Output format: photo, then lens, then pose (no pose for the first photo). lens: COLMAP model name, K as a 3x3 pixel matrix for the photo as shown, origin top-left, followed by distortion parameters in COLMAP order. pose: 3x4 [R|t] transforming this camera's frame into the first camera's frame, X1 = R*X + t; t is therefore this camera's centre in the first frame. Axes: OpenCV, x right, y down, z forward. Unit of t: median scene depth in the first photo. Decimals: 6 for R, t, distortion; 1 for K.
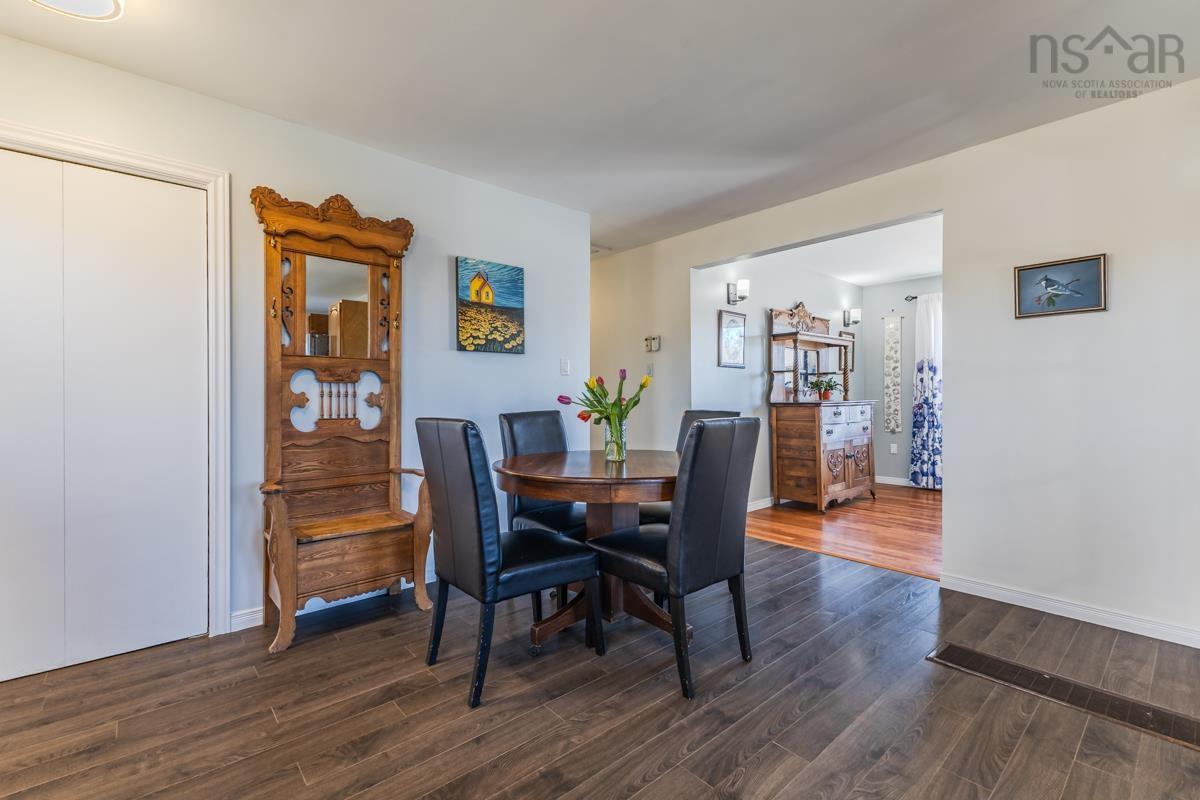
lens RADIAL K [[524.7, 0, 605.9], [0, 524.7, 399.1], [0, 0, 1]] dist [0.001921, -0.000051]
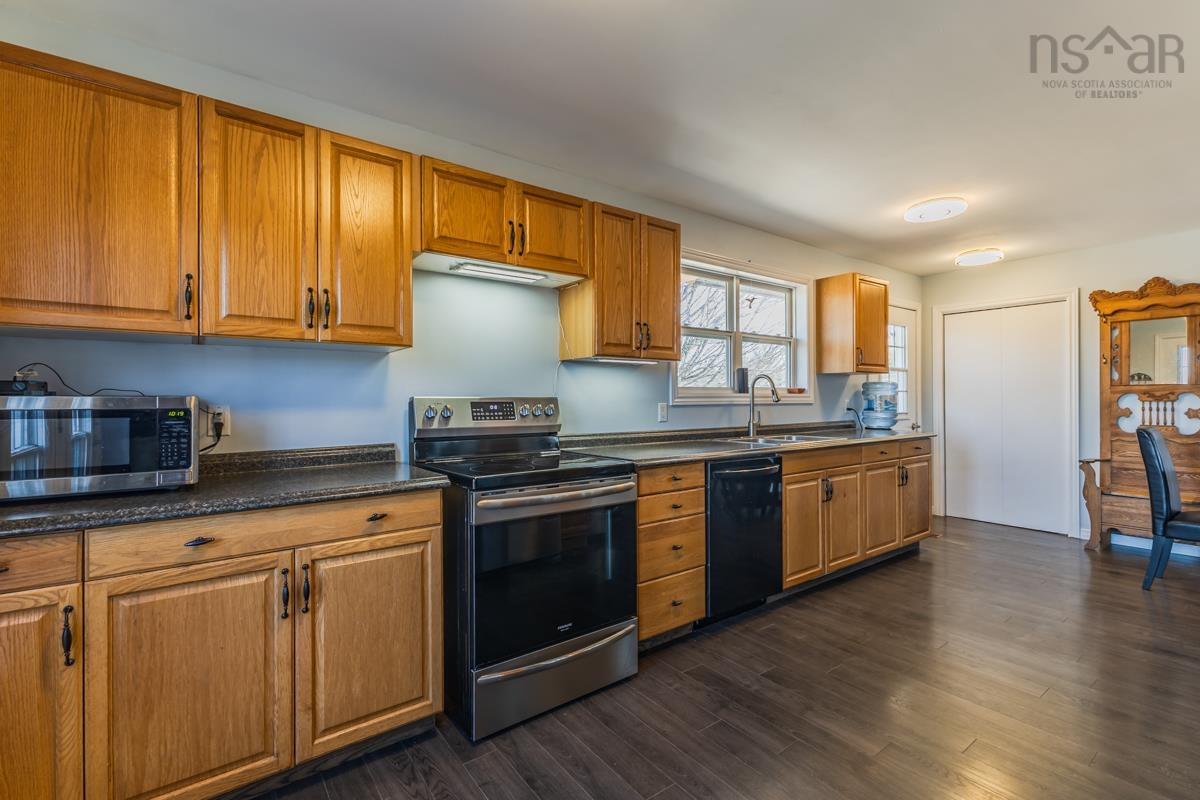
lens RADIAL K [[528.8, 0, 568.3], [0, 528.8, 398.4], [0, 0, 1]] dist [-0.000843, -0.000291]
pose [[-0.118854, -0.000558, -0.992912, 1.189951], [-0.001731, 0.999998, -0.000355, -0.036613], [0.992910, 0.001676, -0.118855, -0.491561]]
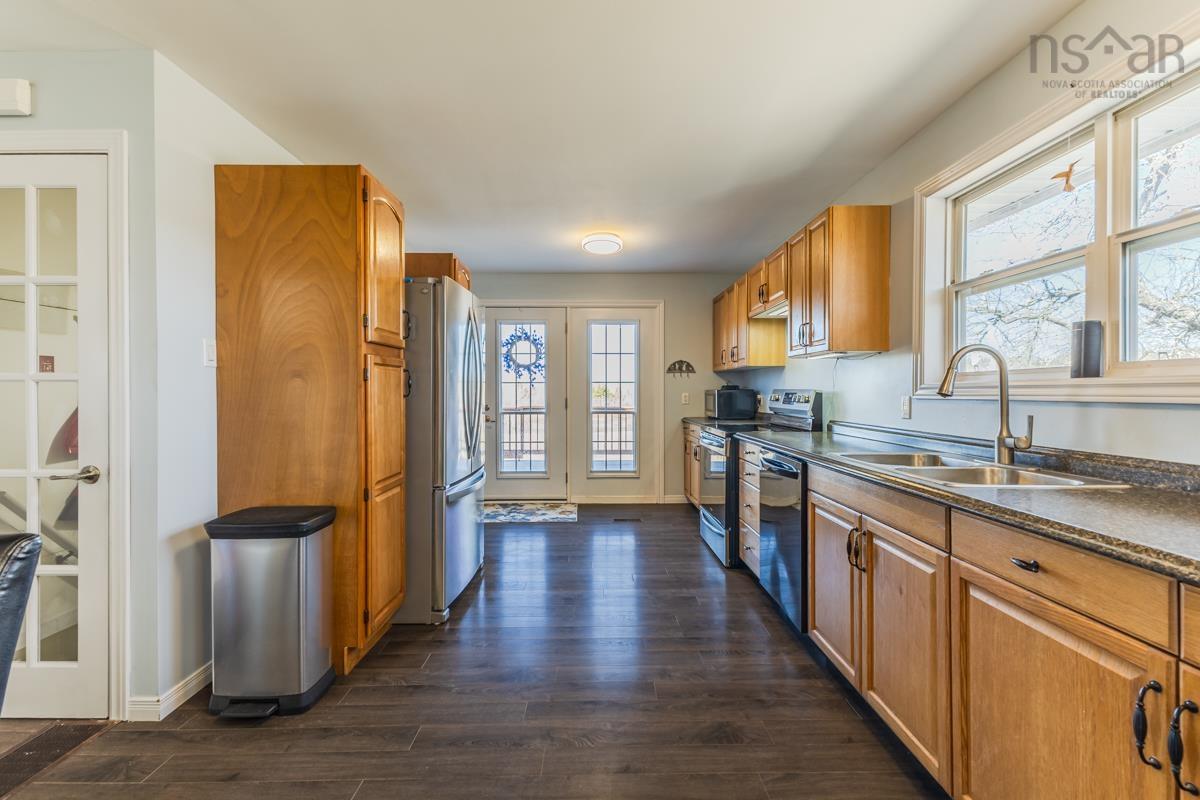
lens RADIAL K [[520.9, 0, 606.3], [0, 520.9, 391.5], [0, 0, 1]] dist [0.007144, -0.000336]
pose [[-0.757612, 0.004766, 0.652688, -0.273389], [0.008188, 0.999964, 0.002202, -0.041500], [-0.652654, 0.007013, -0.757624, 0.685962]]
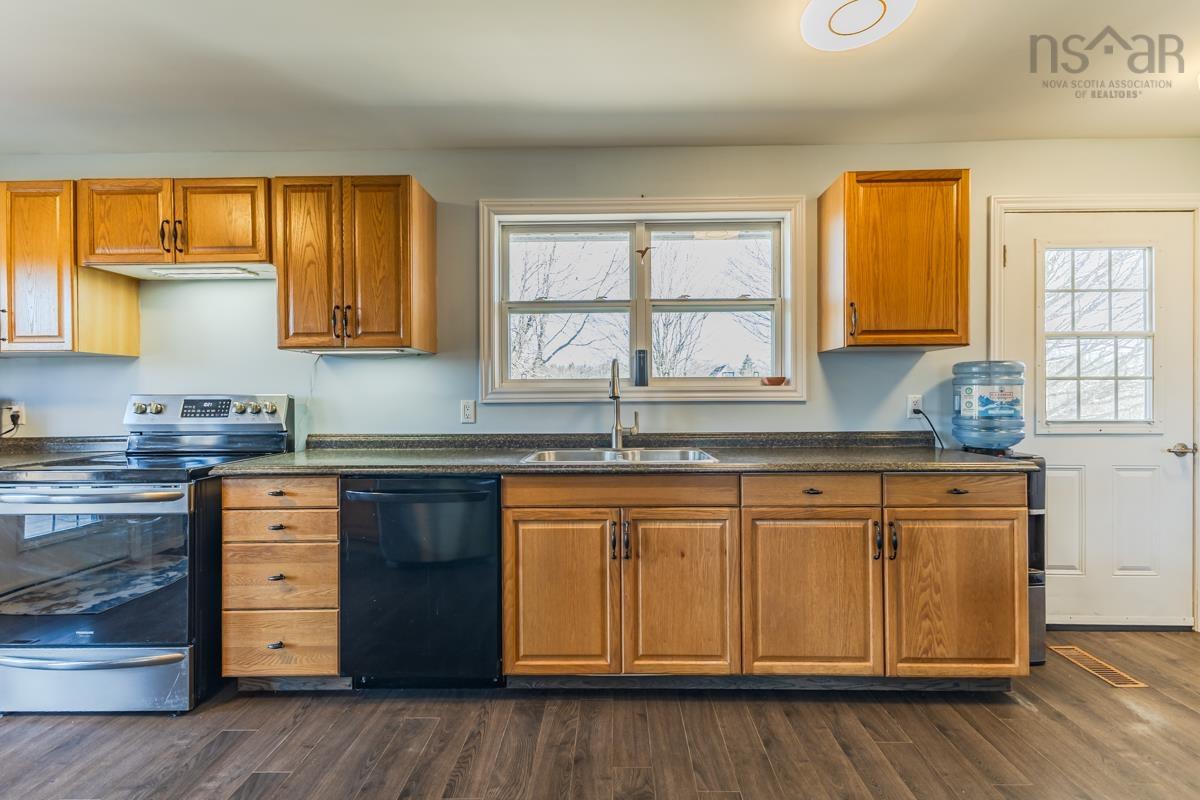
lens RADIAL K [[515.4, 0, 603.5], [0, 515.4, 395.1], [0, 0, 1]] dist [0.004207, -0.000066]
pose [[-0.678472, 0.006086, -0.734601, 0.478691], [0.003322, 0.999981, 0.005216, -0.040427], [0.734619, 0.001099, -0.678479, 0.428229]]
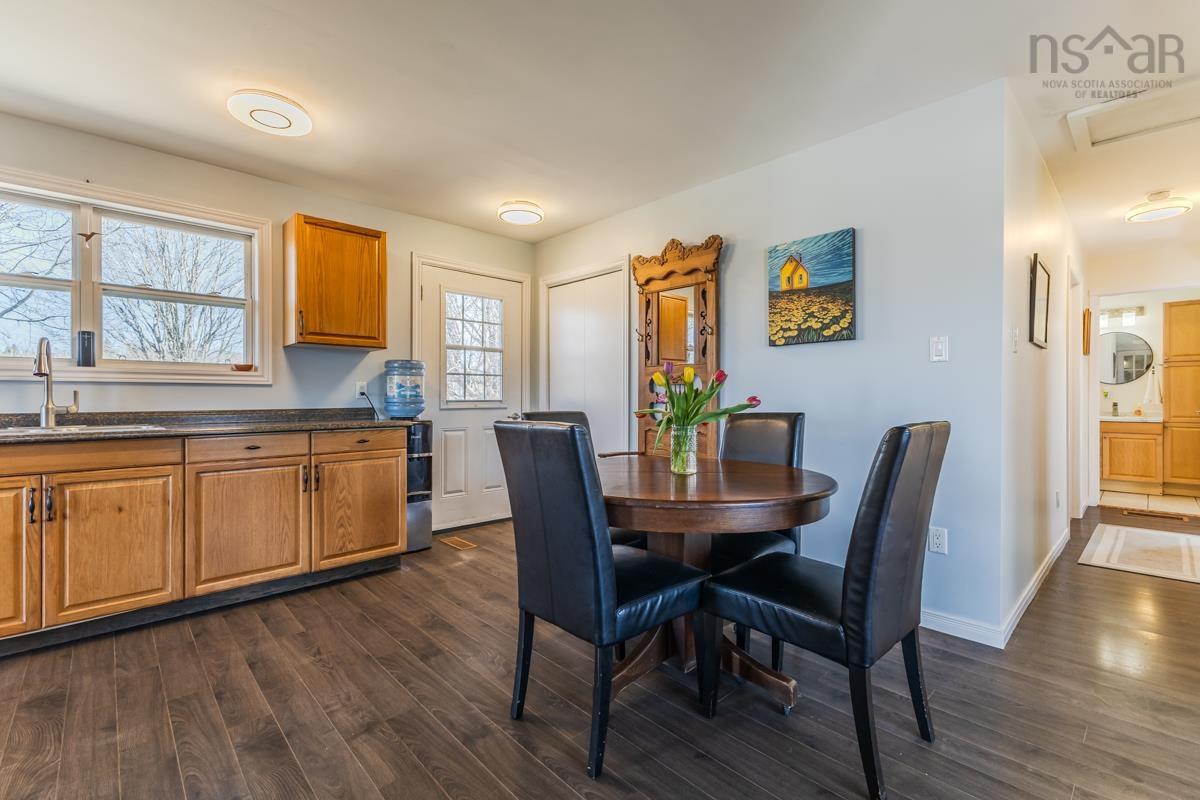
lens RADIAL K [[519.7, 0, 600.7], [0, 519.7, 397.3], [0, 0, 1]] dist [0.019265, -0.006700]
pose [[0.033031, 0.003728, -0.999447, 0.761349], [-0.006393, 0.999973, 0.003519, -0.002673], [0.999434, 0.006273, 0.033054, 0.780186]]
